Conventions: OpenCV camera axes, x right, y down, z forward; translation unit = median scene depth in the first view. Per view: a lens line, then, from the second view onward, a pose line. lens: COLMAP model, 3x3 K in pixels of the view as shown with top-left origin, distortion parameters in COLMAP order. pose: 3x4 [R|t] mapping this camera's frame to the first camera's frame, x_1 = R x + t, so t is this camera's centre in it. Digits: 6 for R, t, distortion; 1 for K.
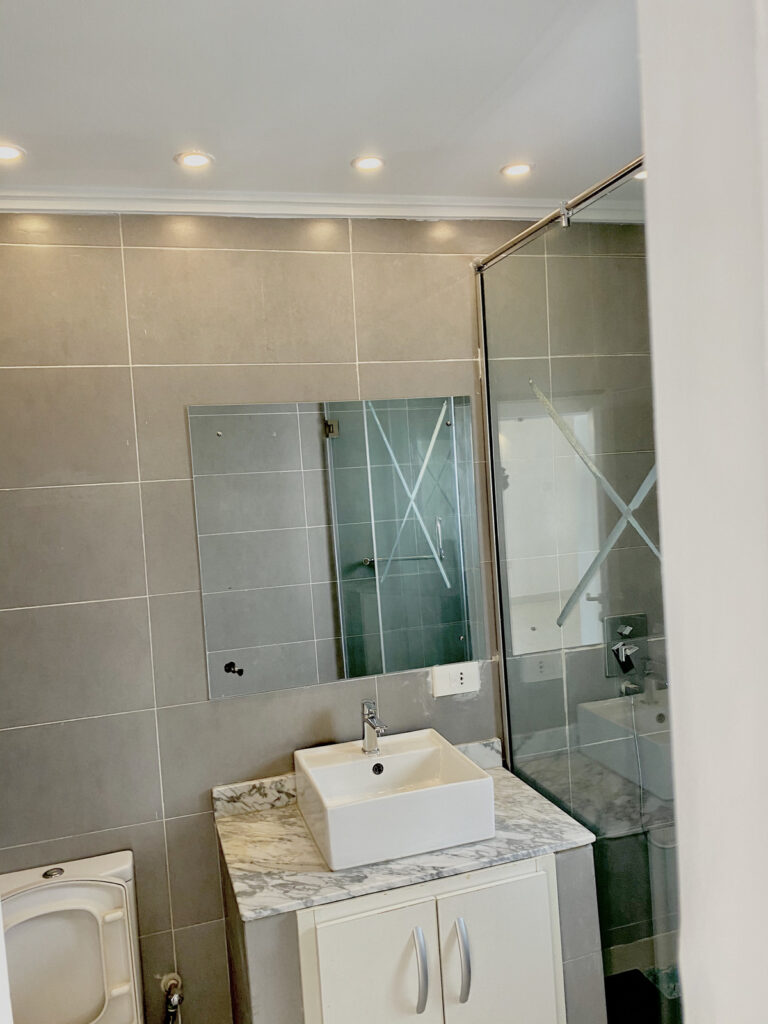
lens RADIAL K [[785.8, 0, 376.4], [0, 785.8, 509.7], [0, 0, 1]] dist [0.037446, -0.048345]
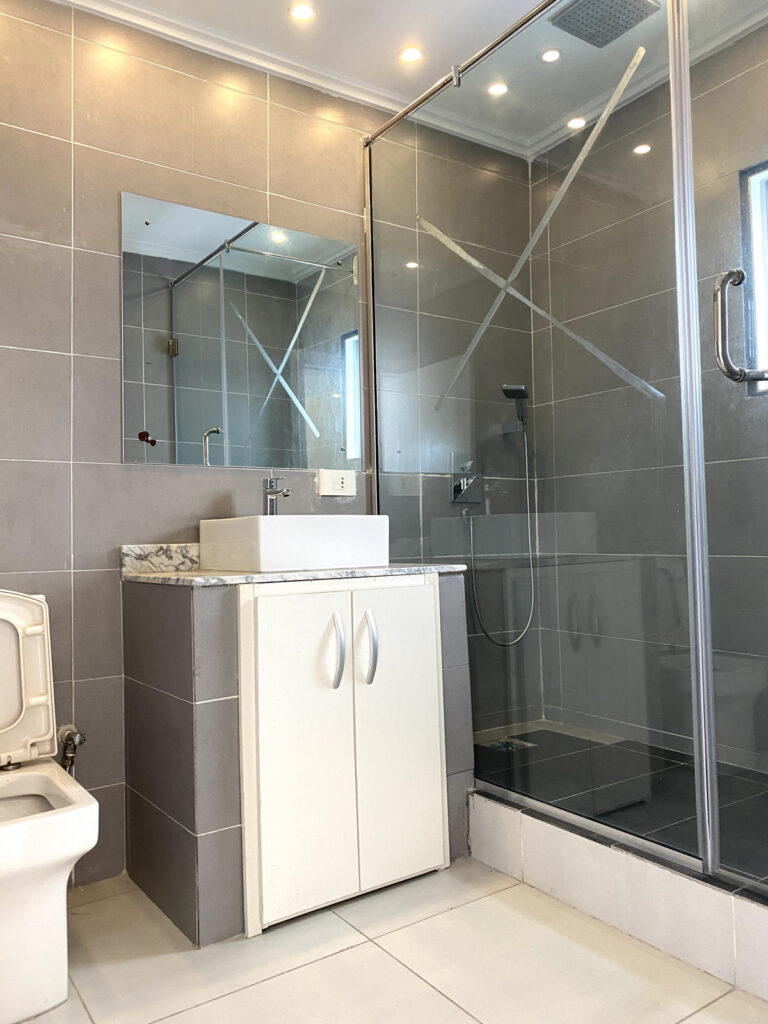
lens RADIAL K [[785.8, 0, 383.9], [0, 785.8, 513.0], [0, 0, 1]] dist [0.037446, -0.048345]
pose [[0.948140, 0.056228, 0.312840, -0.205355], [-0.022443, 0.993615, -0.110567, 0.414039], [-0.317060, 0.097812, 0.943348, -0.104783]]
